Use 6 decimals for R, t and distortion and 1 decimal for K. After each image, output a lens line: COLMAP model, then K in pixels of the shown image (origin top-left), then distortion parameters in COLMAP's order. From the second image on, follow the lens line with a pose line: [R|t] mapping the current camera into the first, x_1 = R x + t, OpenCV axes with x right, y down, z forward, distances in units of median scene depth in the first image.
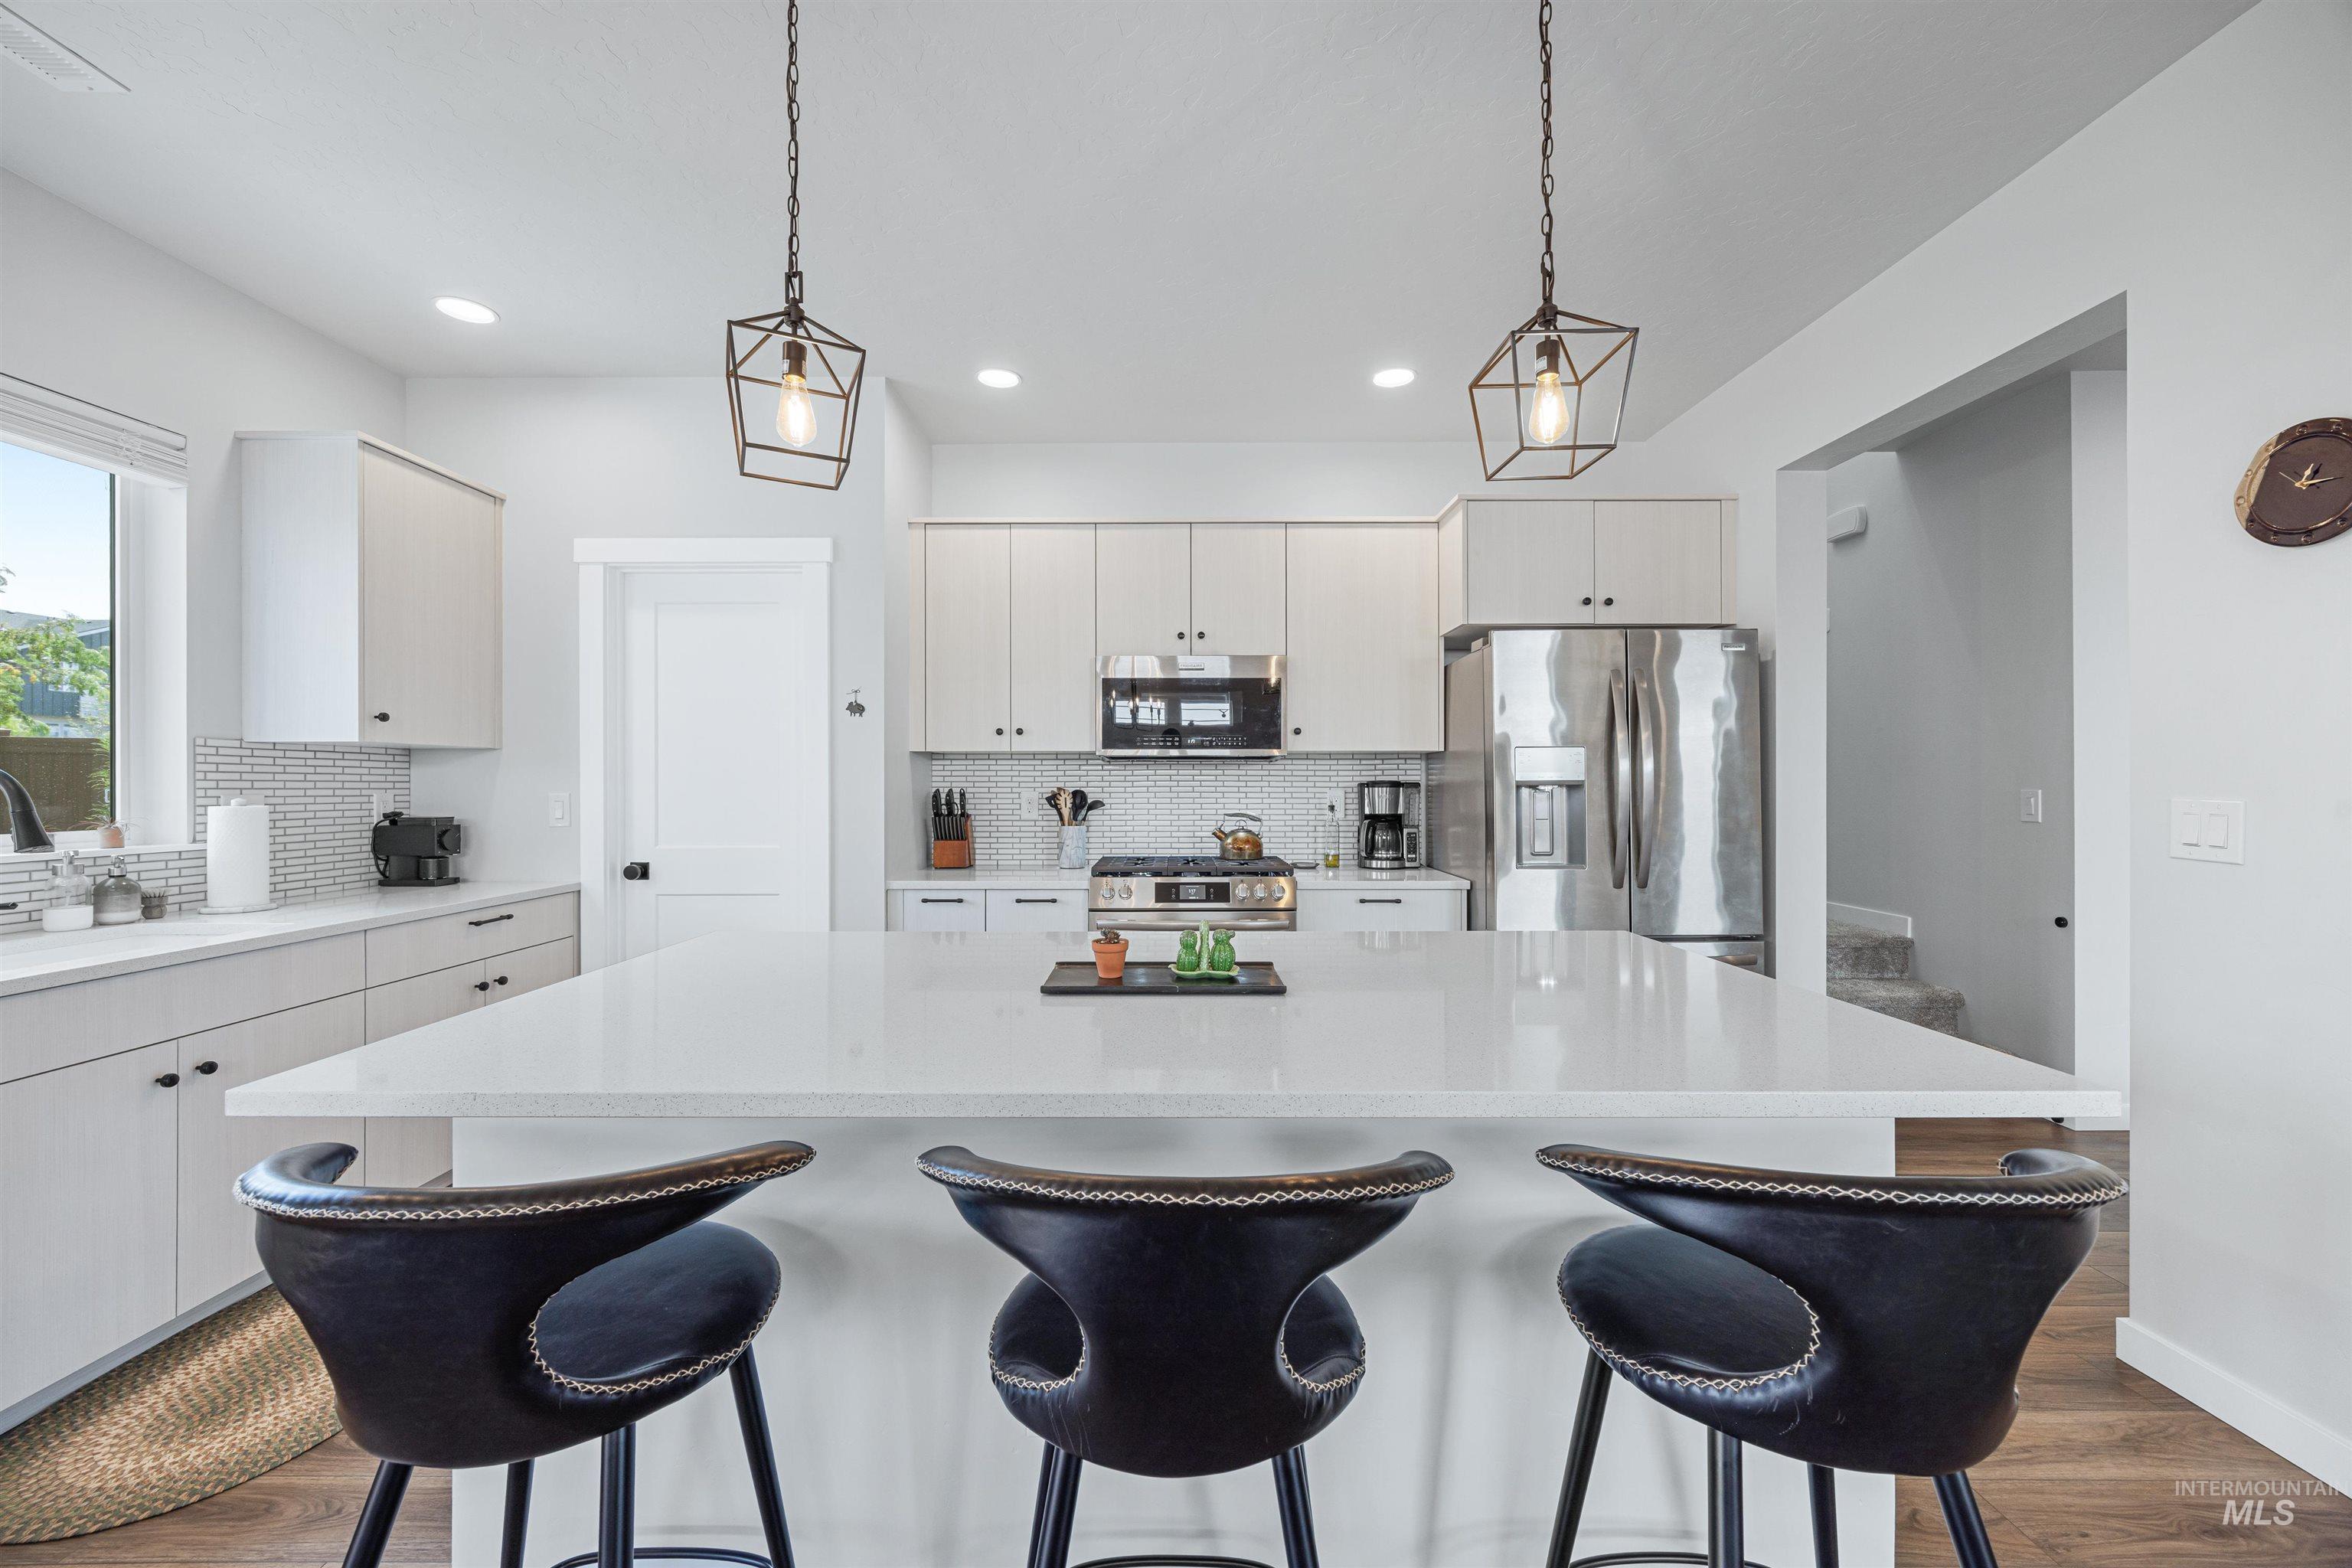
lens RADIAL K [[898.0, 0, 1176.0], [0, 898.0, 784.0], [0, 0, 1]] dist [-0.002362, -0.000087]
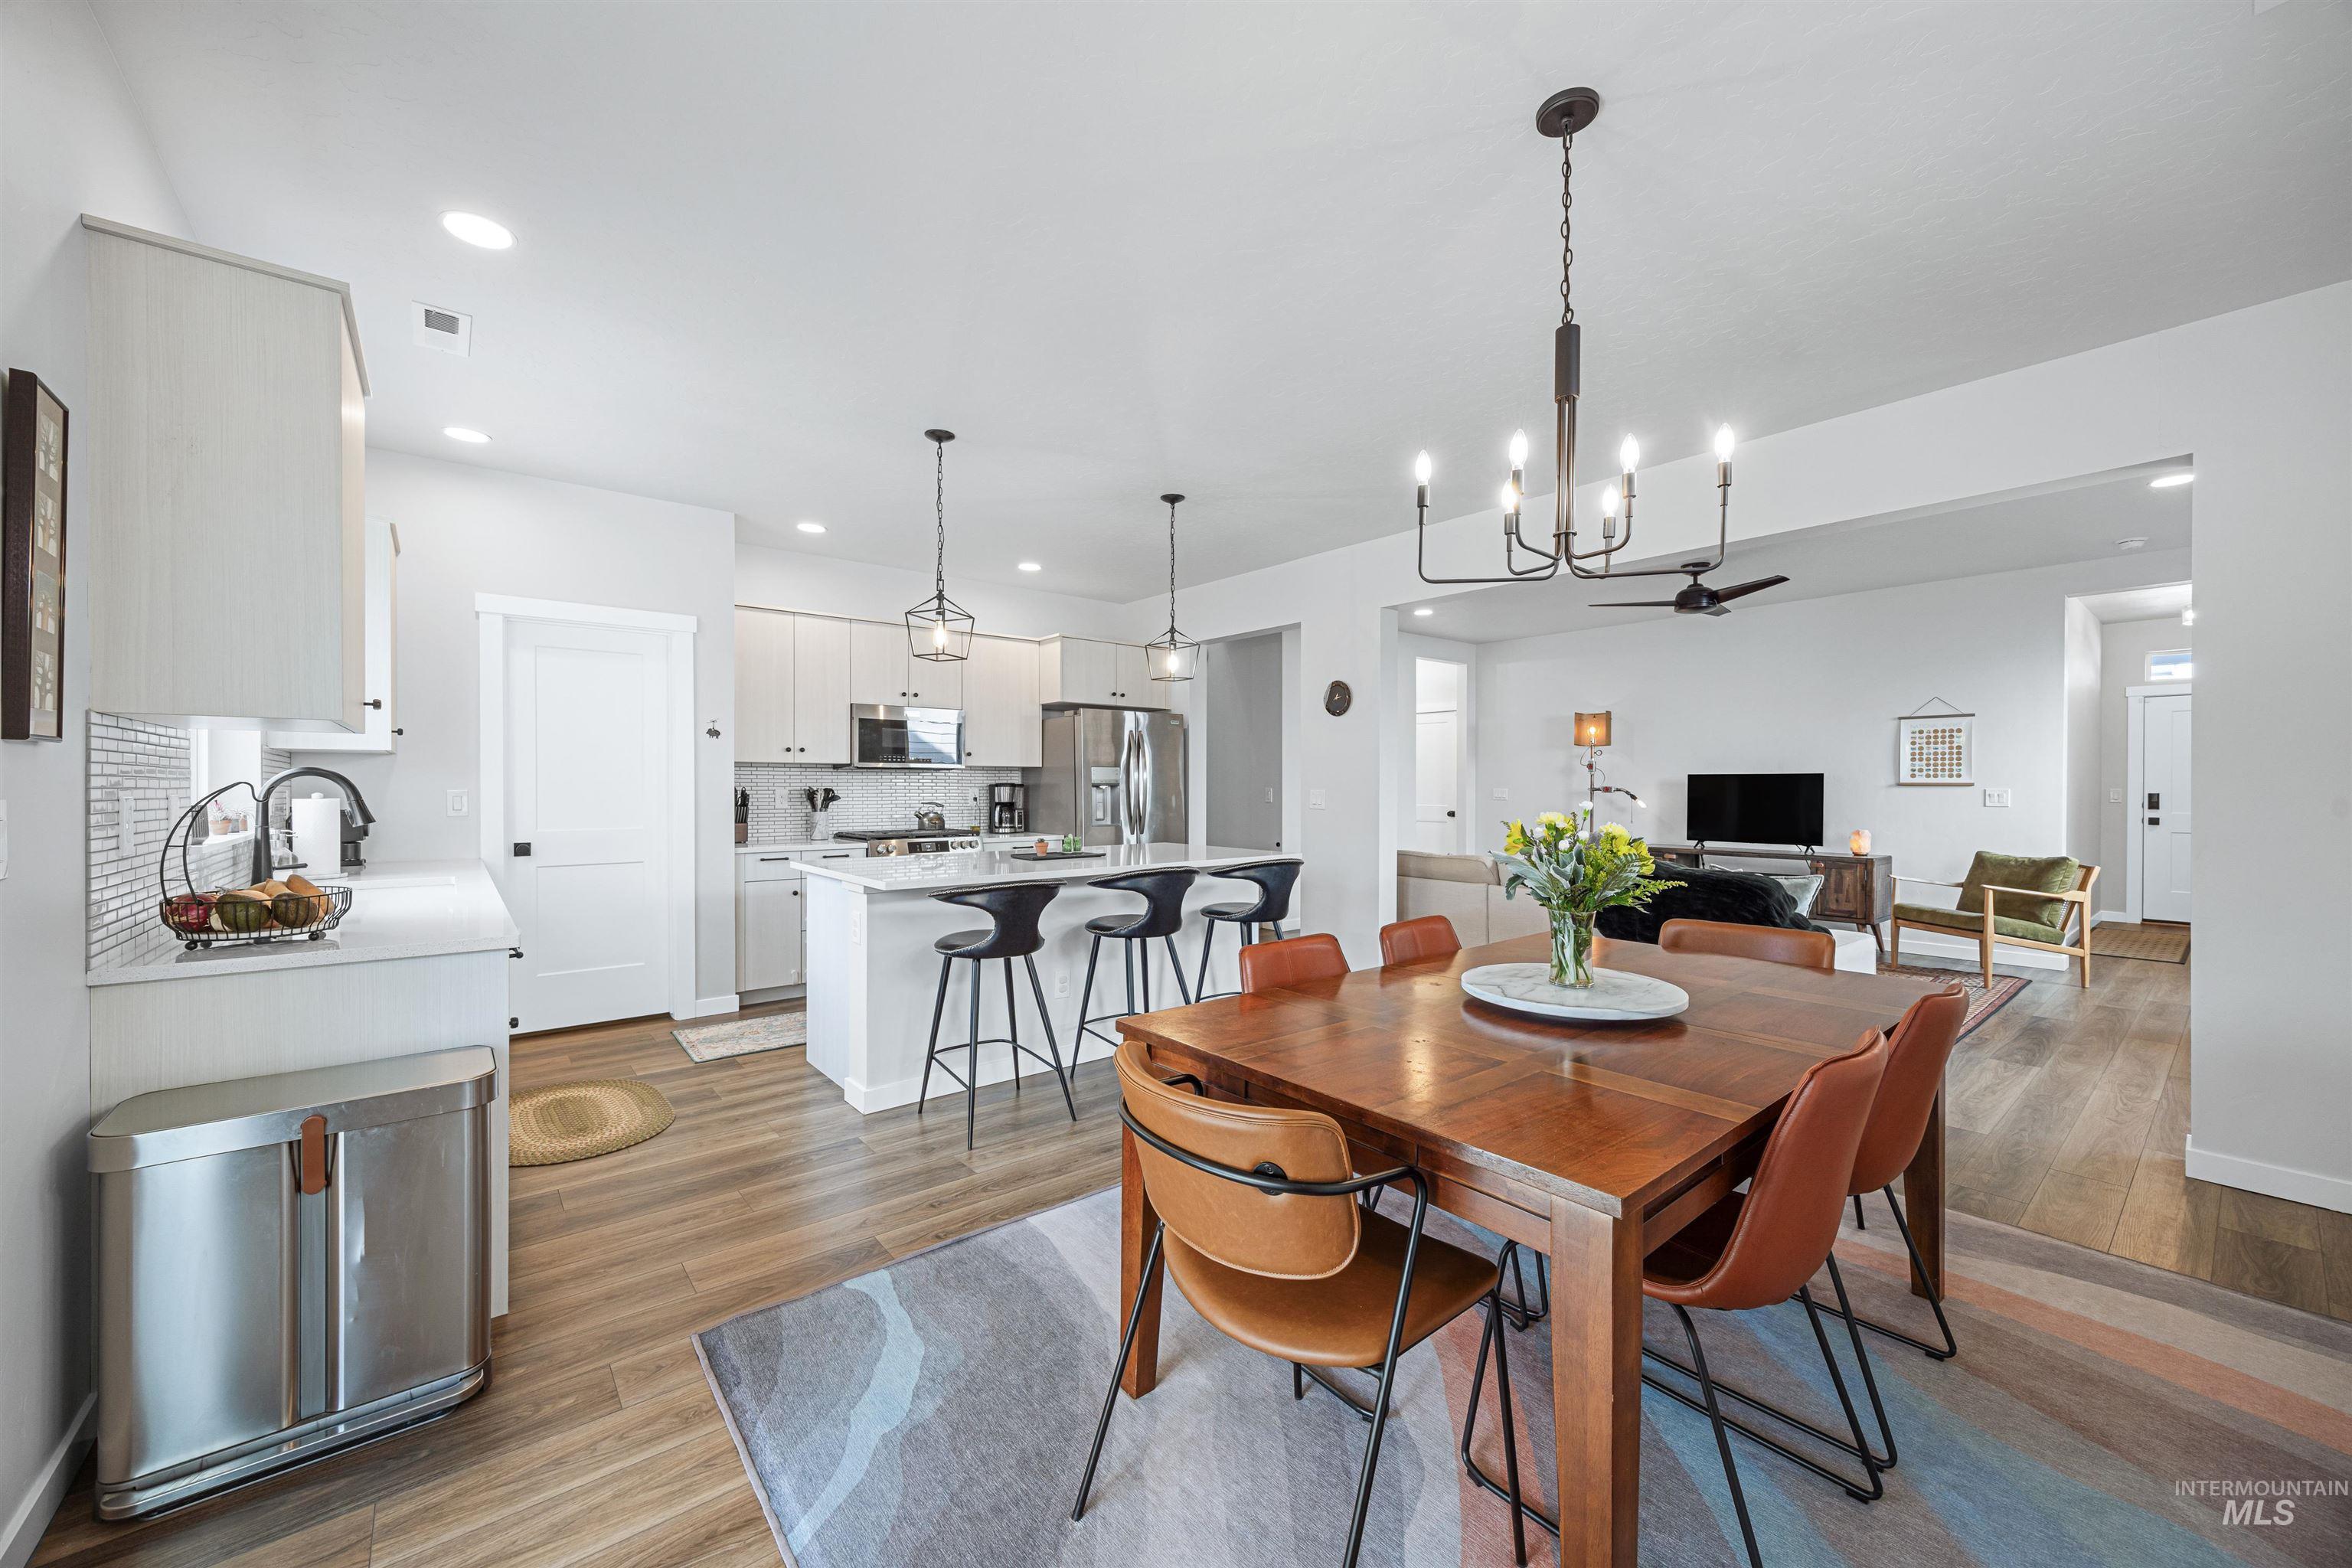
lens RADIAL K [[879.4, 0, 1171.7], [0, 879.4, 796.4], [0, 0, 1]] dist [0.000294, -0.000012]
pose [[0.775799, -0.004281, 0.630966, -0.639985], [-0.003117, 0.999939, 0.010617, 0.003125], [-0.630972, -0.010203, 0.775738, -0.570194]]
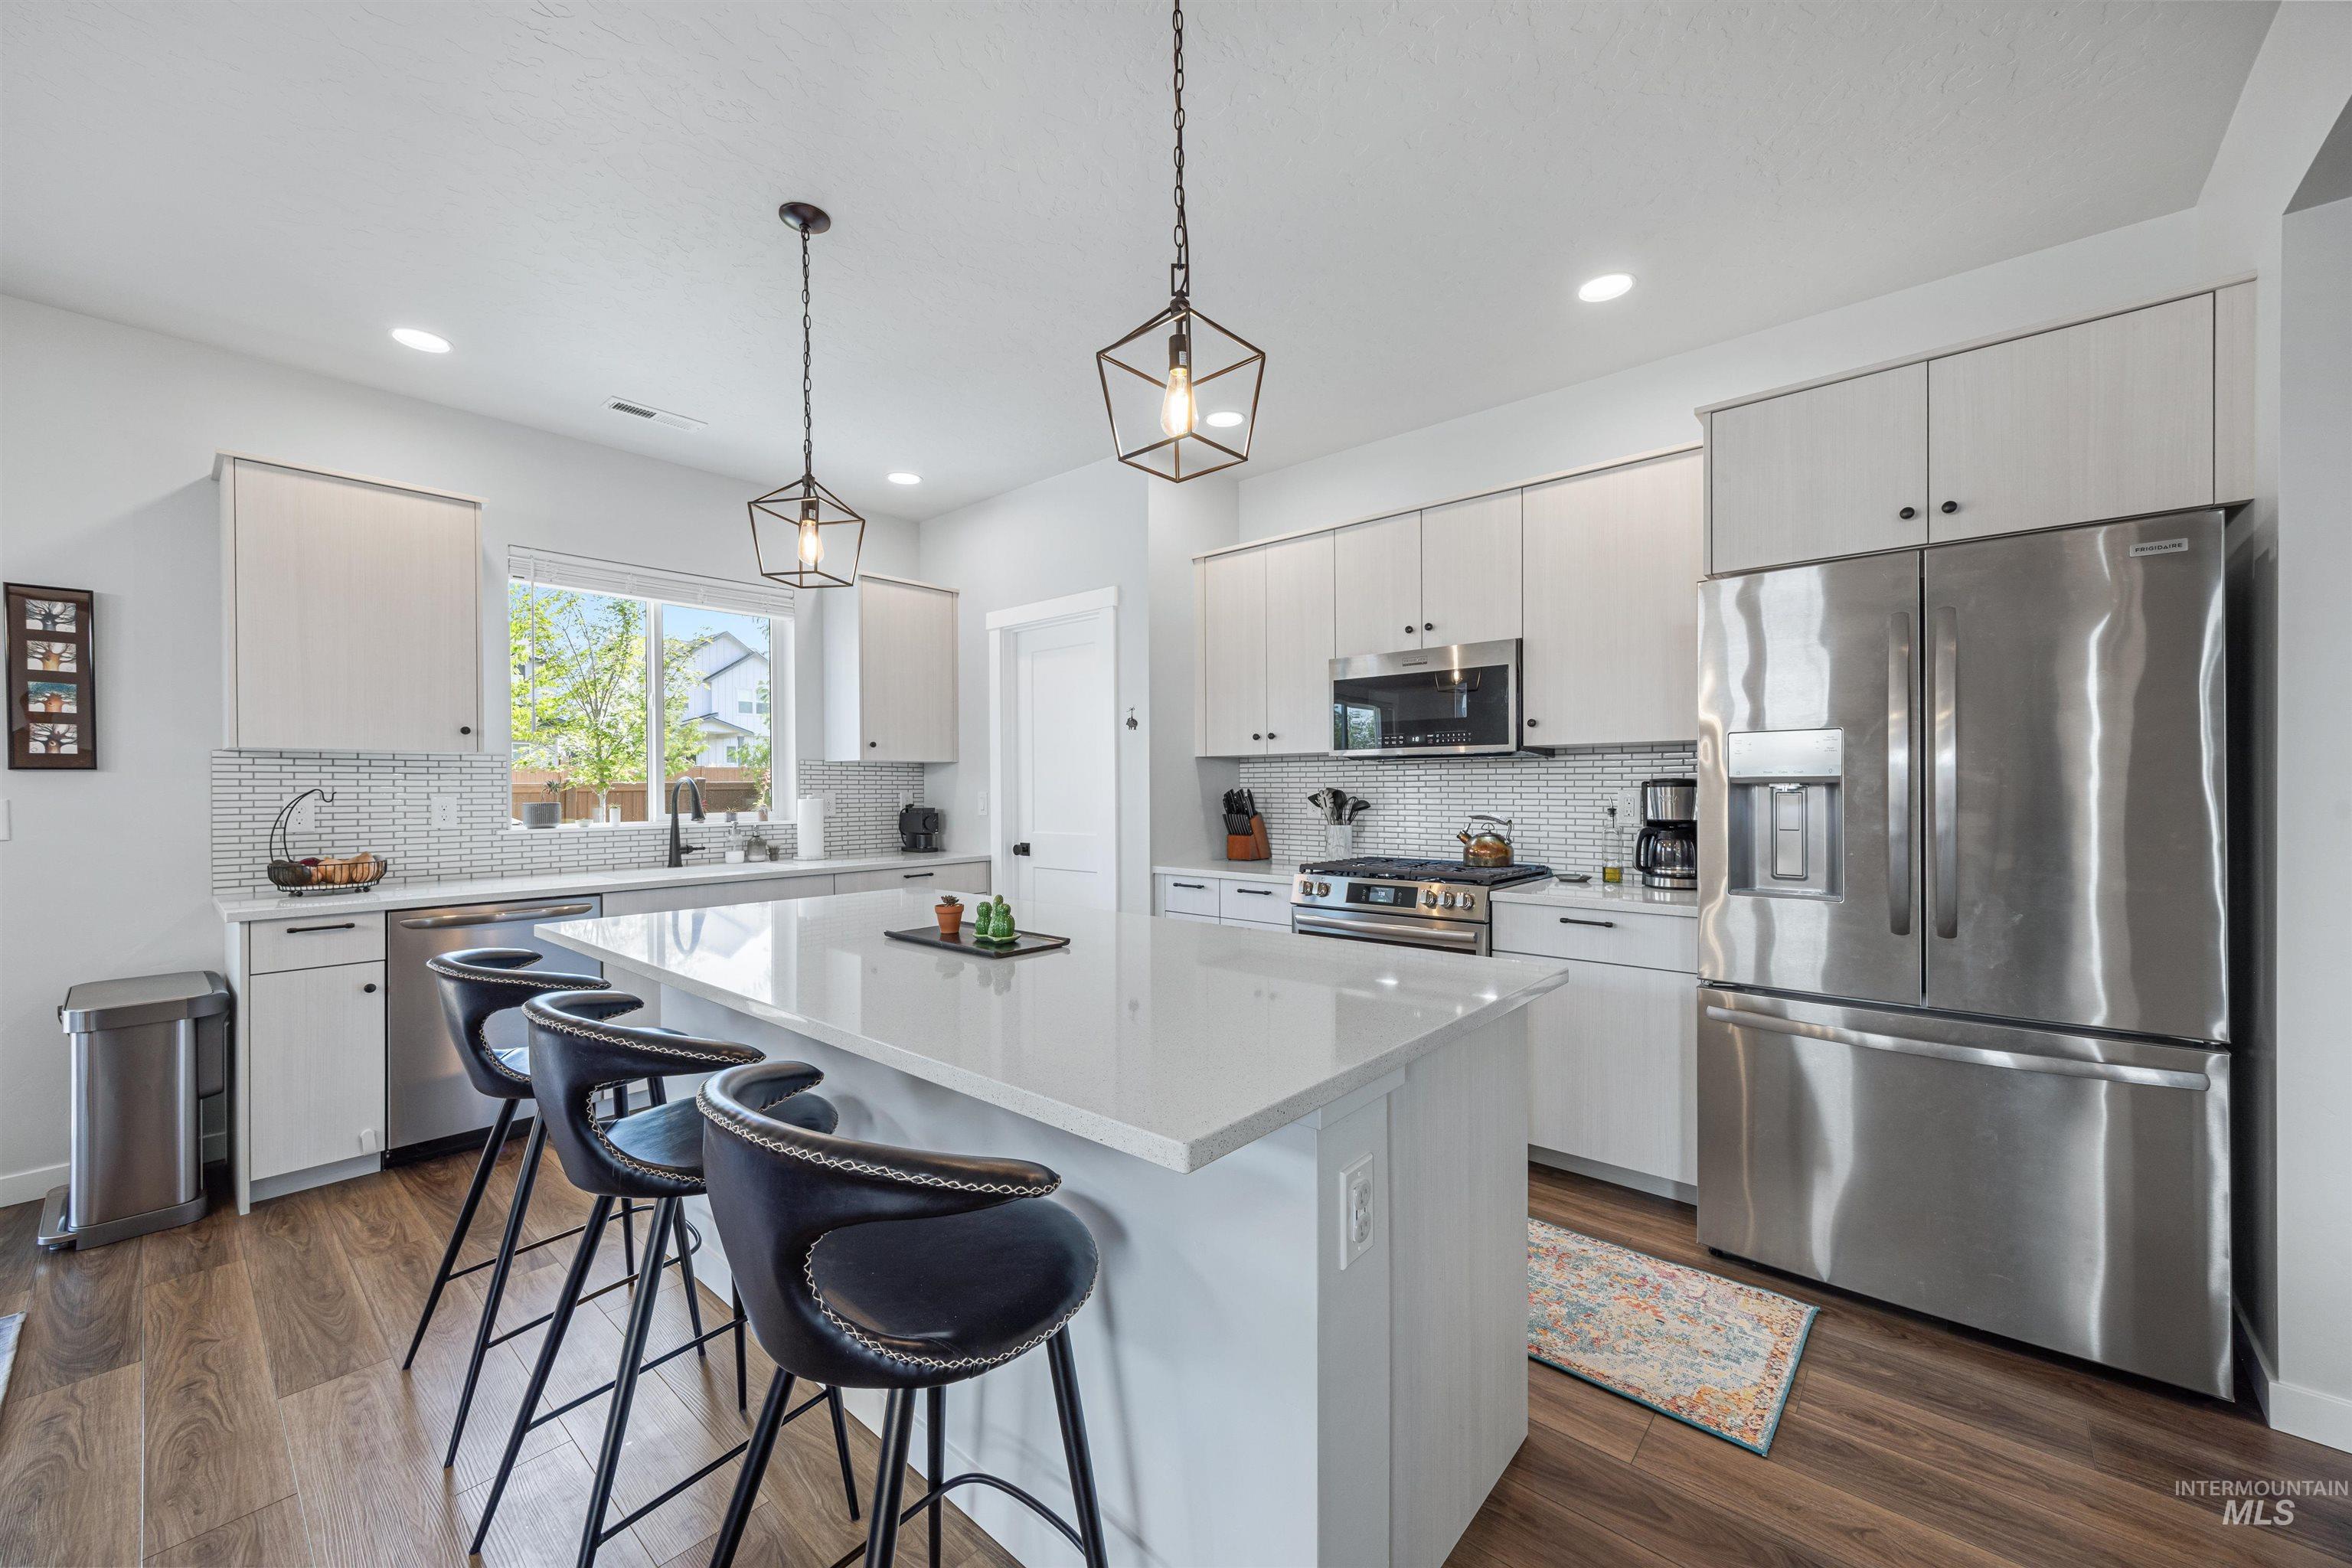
lens RADIAL K [[900.5, 0, 1176.0], [0, 900.5, 792.5], [0, 0, 1]] dist [-0.001937, -0.000253]
pose [[0.752902, 0.001605, -0.658131, 0.457230], [0.003013, 0.999978, 0.005885, 0.002856], [0.658126, -0.006413, 0.752881, 0.111116]]
